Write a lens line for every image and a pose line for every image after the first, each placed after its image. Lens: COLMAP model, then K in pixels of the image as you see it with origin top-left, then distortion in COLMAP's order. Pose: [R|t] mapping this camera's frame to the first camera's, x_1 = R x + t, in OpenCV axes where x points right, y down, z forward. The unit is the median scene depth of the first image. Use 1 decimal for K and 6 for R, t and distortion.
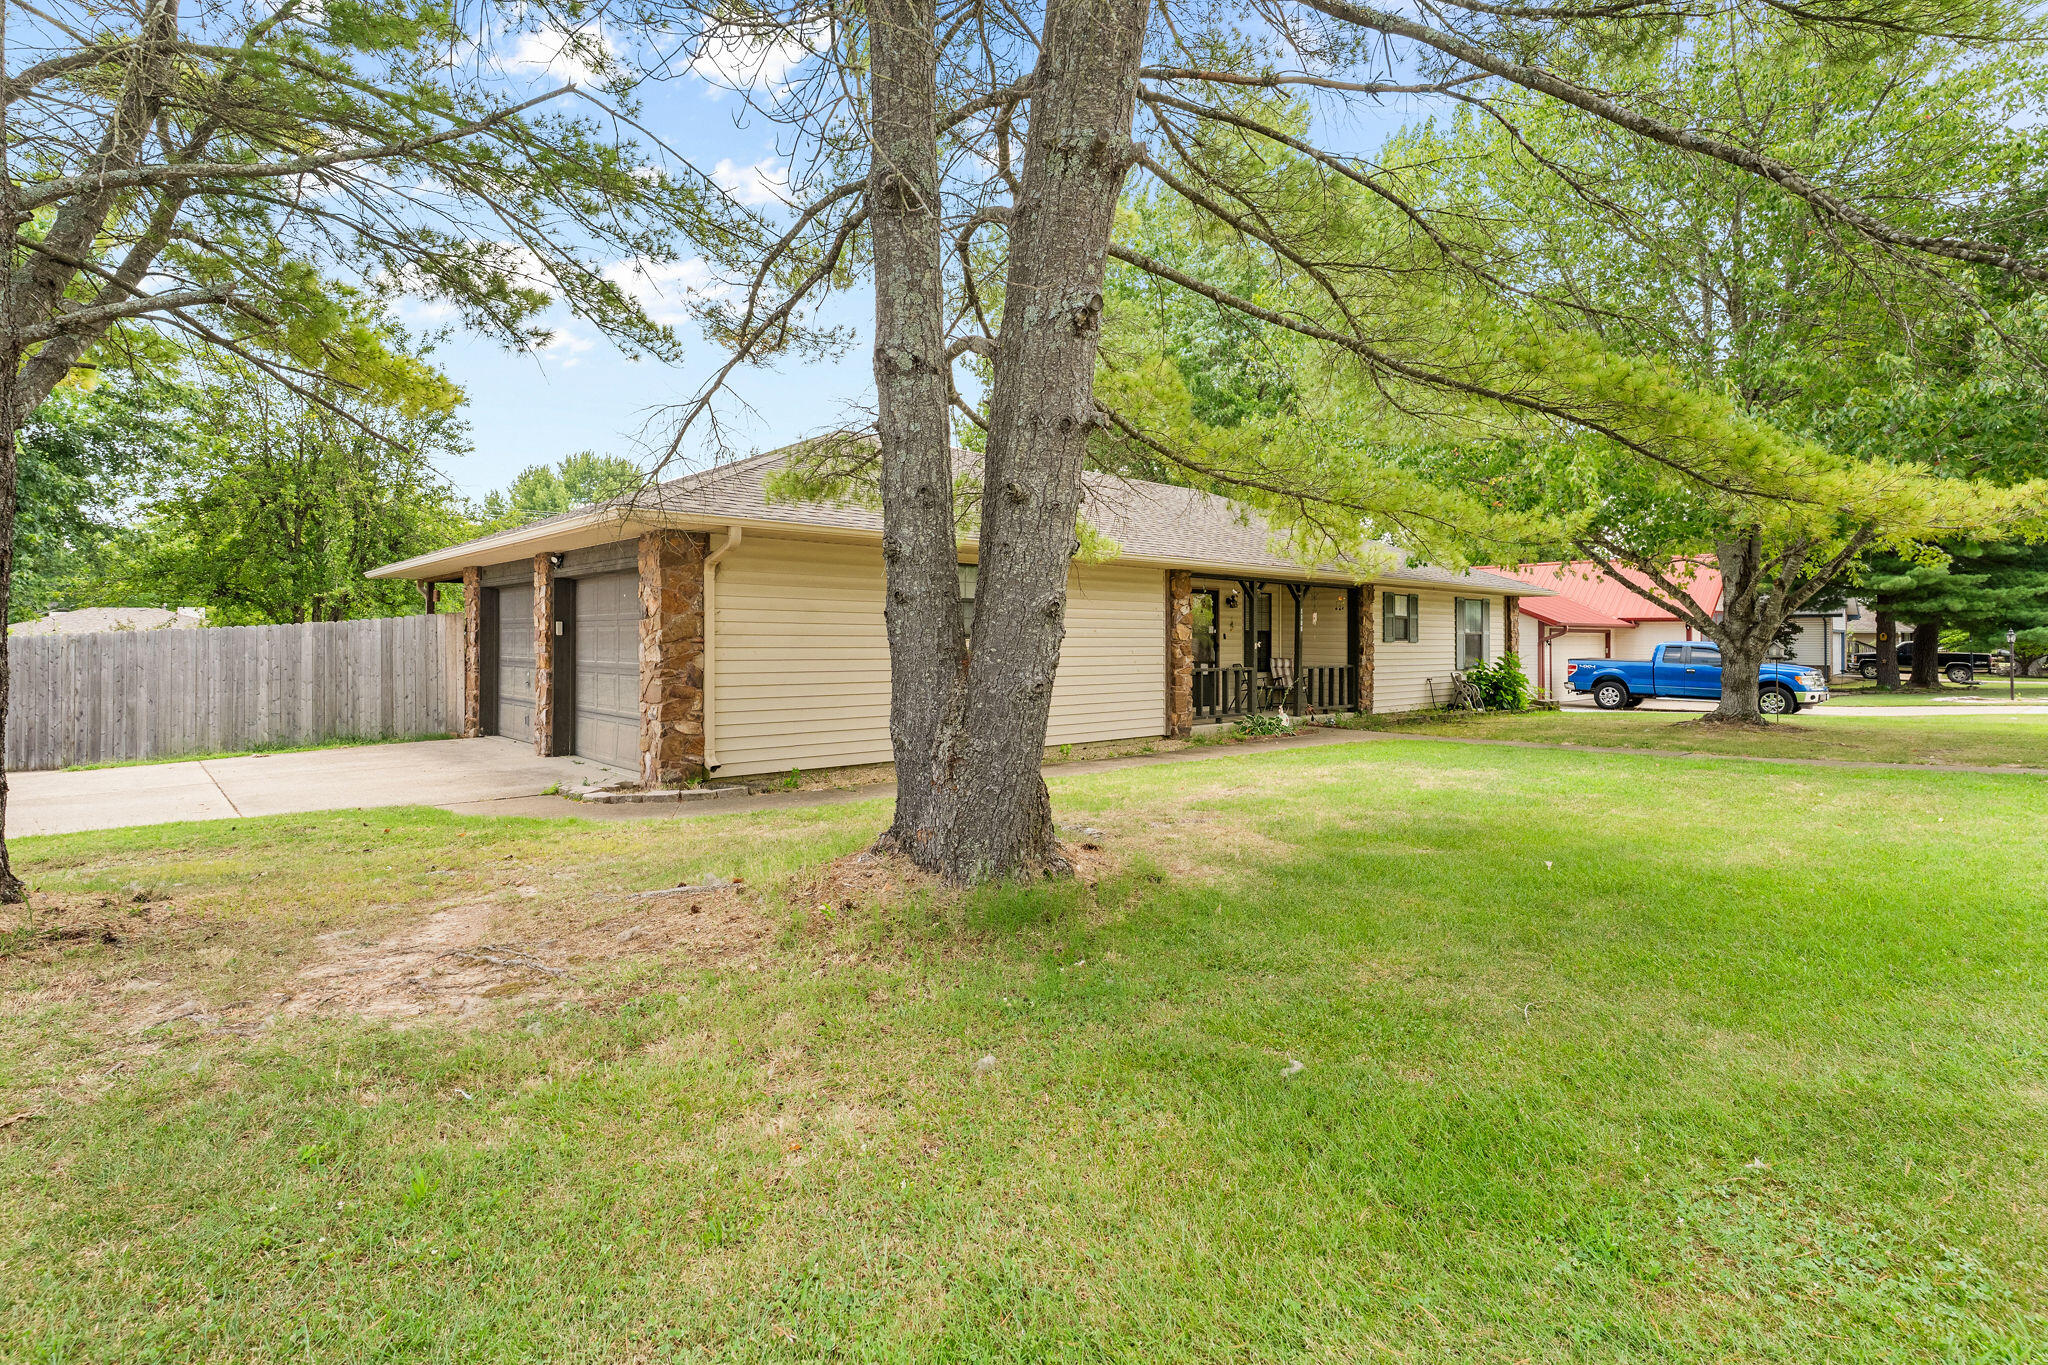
lens RADIAL K [[1008.9, 0, 1016.7], [0, 1008.9, 637.6], [0, 0, 1]] dist [-0.000564, -0.001859]
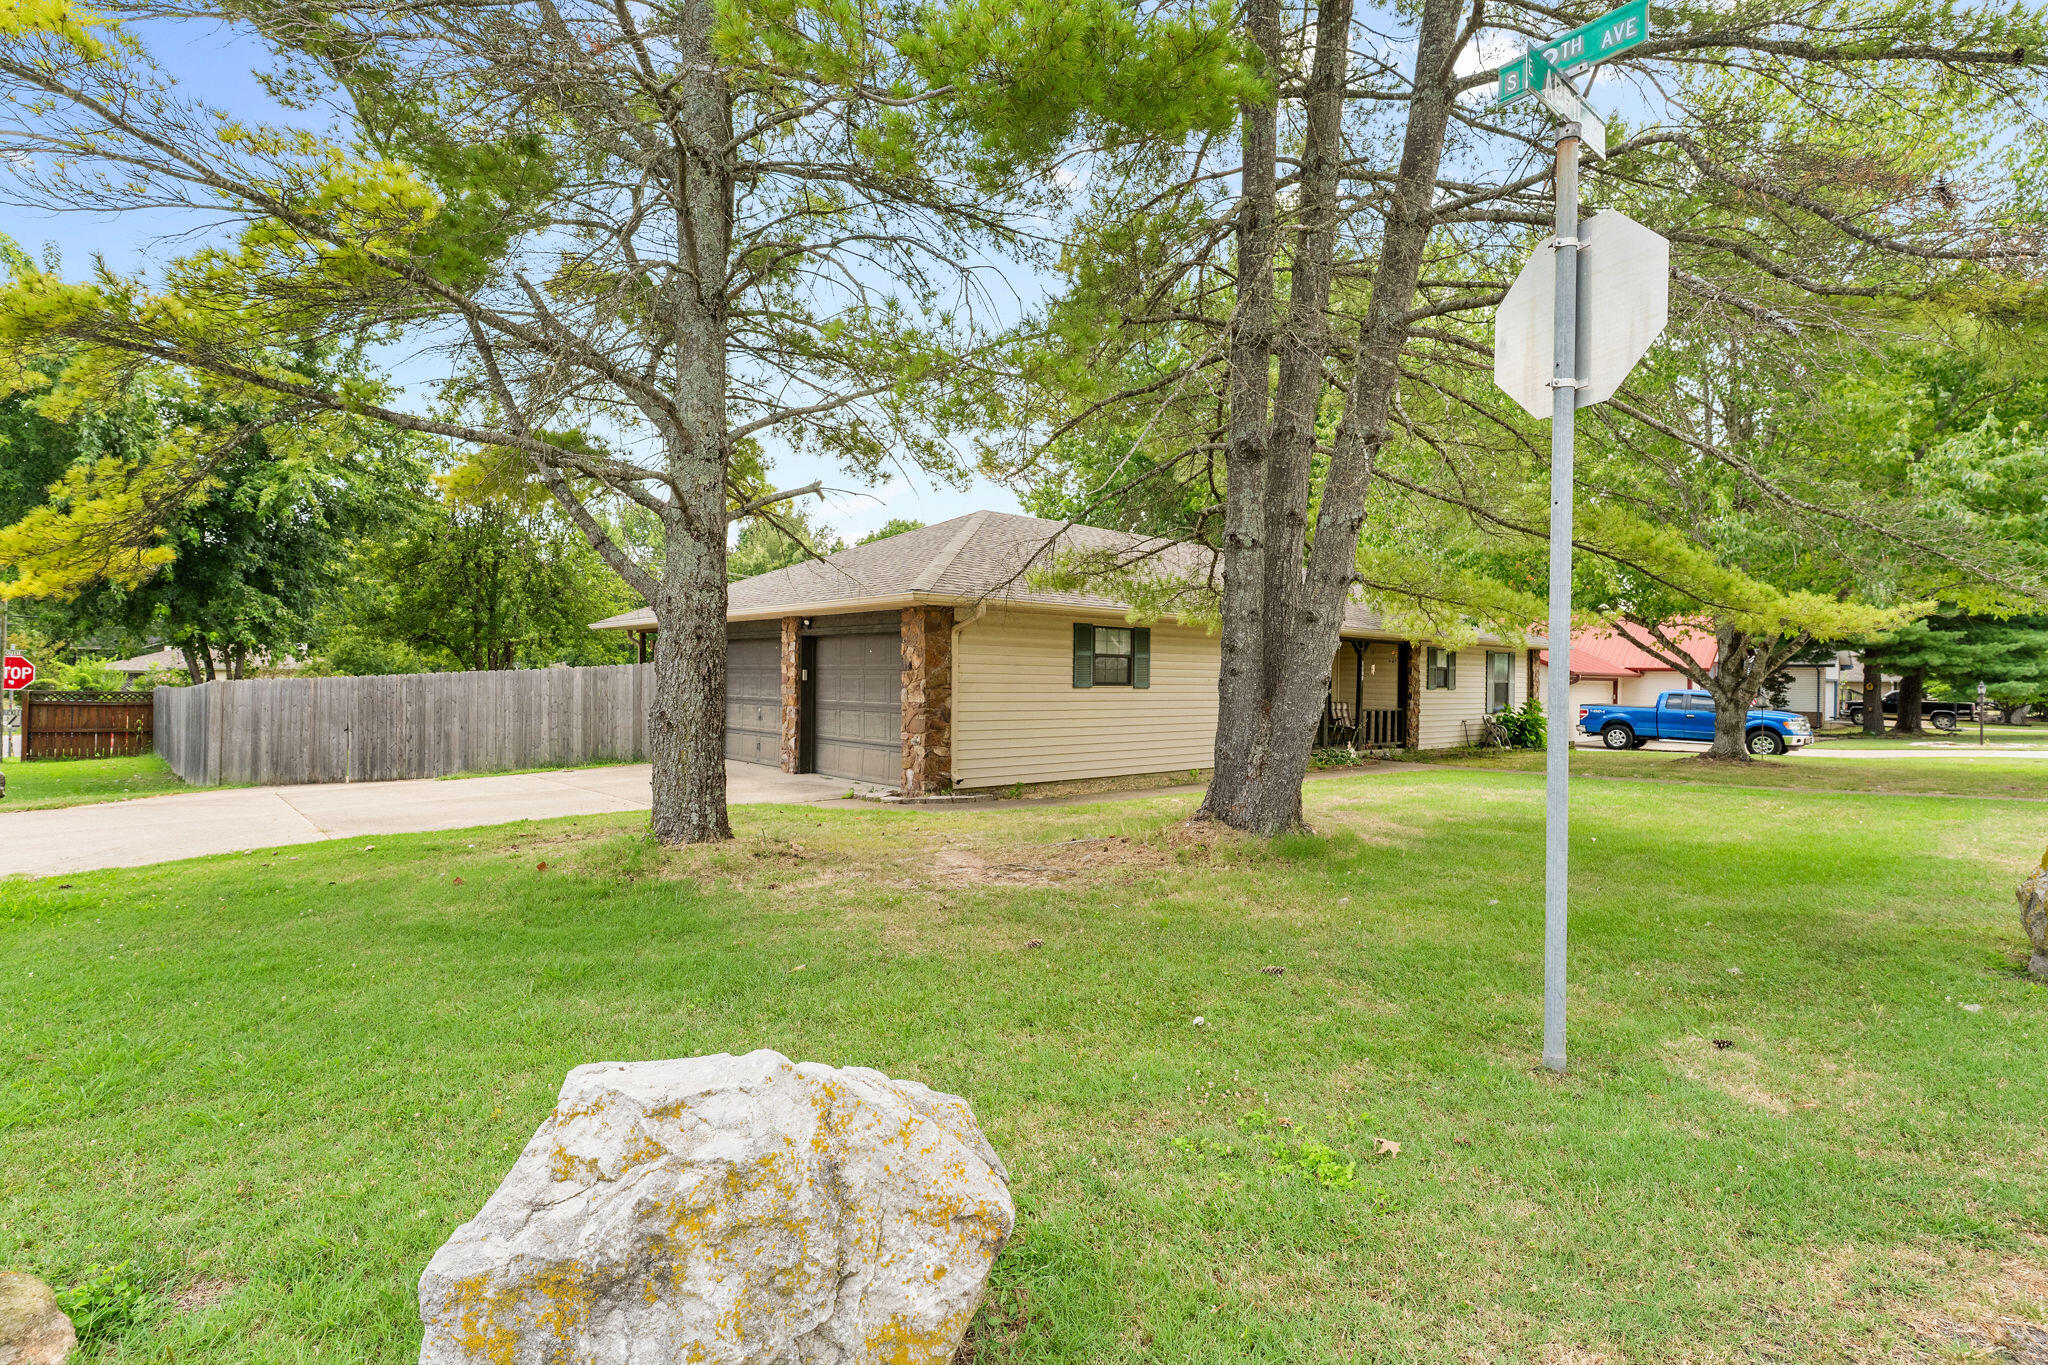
lens RADIAL K [[976.0, 0, 1018.9], [0, 976.0, 686.8], [0, 0, 1]] dist [0.003956, 0.001148]
pose [[0.999866, 0.009852, -0.013072, -0.104262], [-0.009713, 0.999896, 0.010618, -0.006221], [0.013175, -0.010490, 0.999858, -0.158115]]
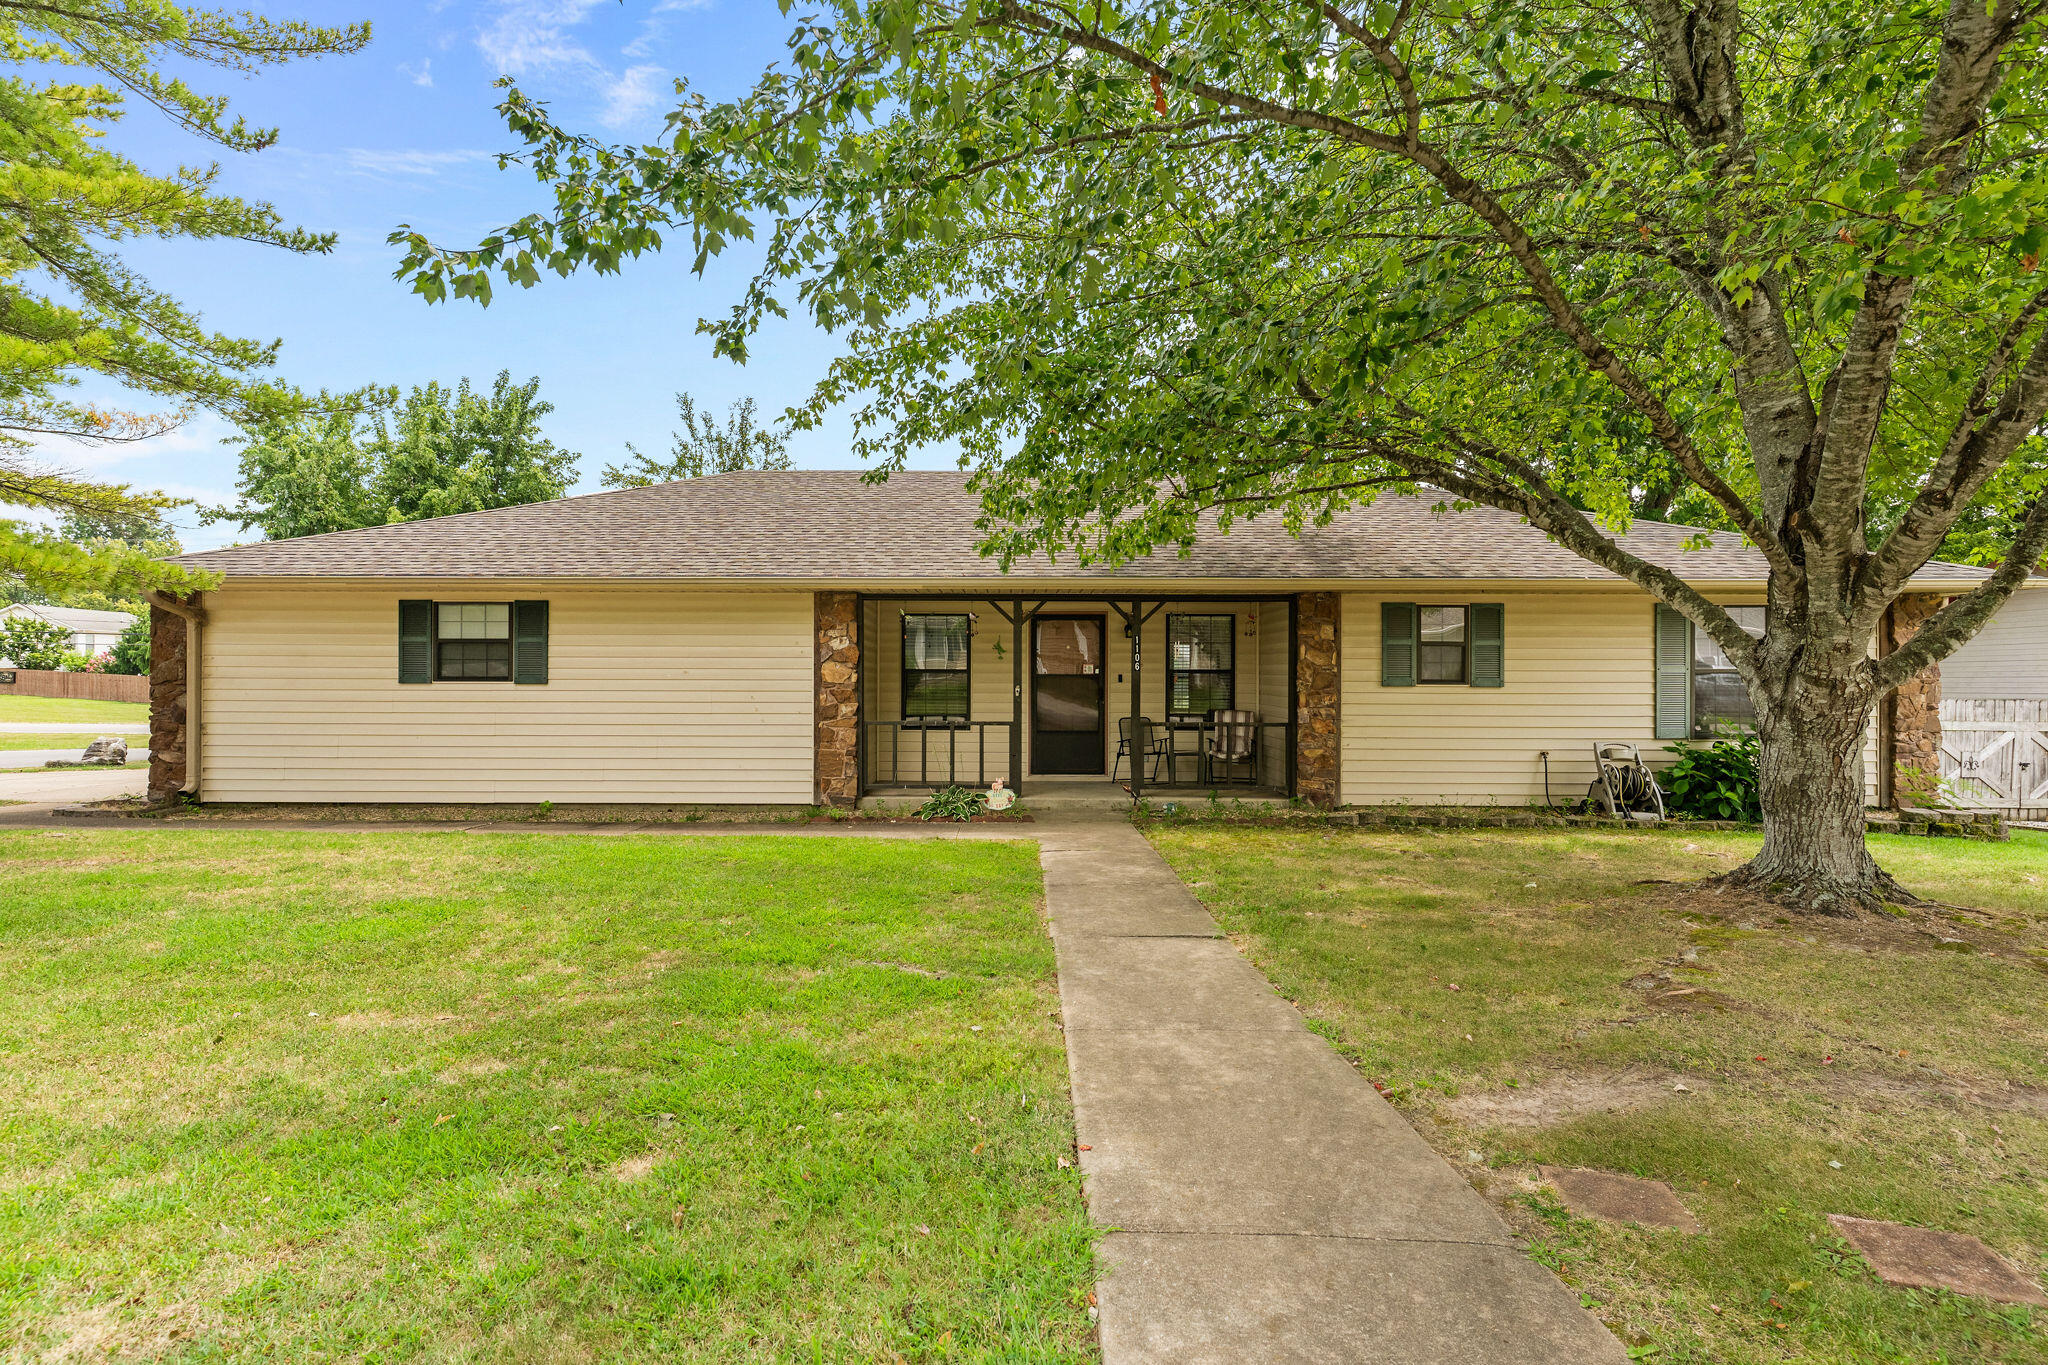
lens RADIAL K [[976.0, 0, 1025.6], [0, 976.0, 685.0], [0, 0, 1]] dist [0.003956, 0.001148]
pose [[0.734808, 0.000526, -0.678274, 0.604129], [0.001598, 0.999996, 0.002507, 0.001997], [0.678273, -0.002926, 0.734804, 0.425761]]
